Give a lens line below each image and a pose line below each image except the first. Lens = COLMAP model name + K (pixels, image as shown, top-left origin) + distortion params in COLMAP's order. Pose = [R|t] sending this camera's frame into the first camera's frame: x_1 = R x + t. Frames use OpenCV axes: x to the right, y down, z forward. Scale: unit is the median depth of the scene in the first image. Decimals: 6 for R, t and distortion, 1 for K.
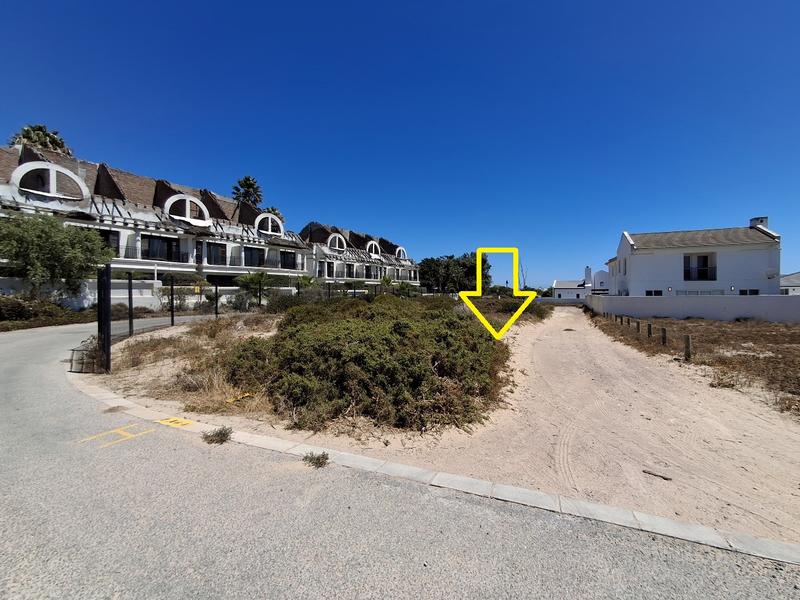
lens RADIAL K [[368.5, 0, 394.6], [0, 368.5, 297.8], [0, 0, 1]] dist [-0.000029, -0.000516]
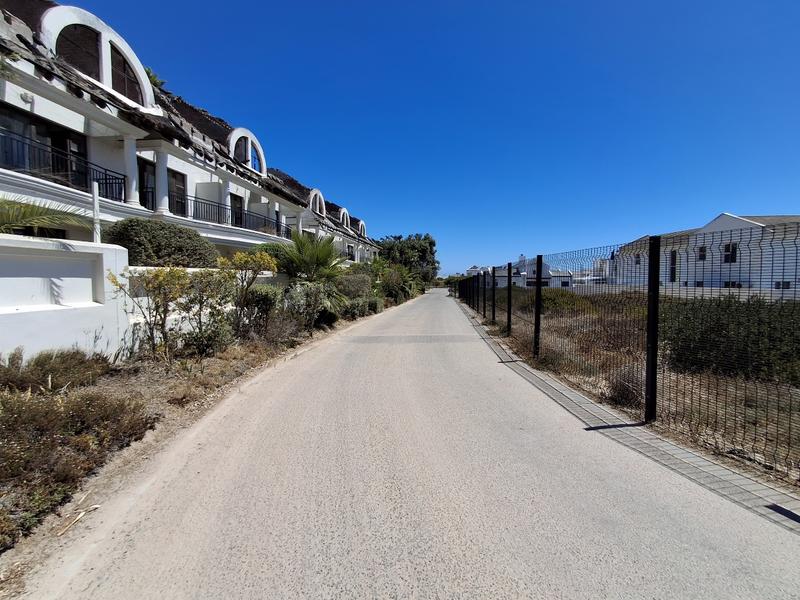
lens RADIAL K [[368.5, 0, 403.2], [0, 368.5, 302.1], [0, 0, 1]] dist [-0.000029, -0.000516]
pose [[0.921759, -0.014225, 0.387502, -0.431375], [-0.006251, 0.998652, 0.051528, -0.015514], [-0.387713, -0.049919, 0.920427, 0.521752]]
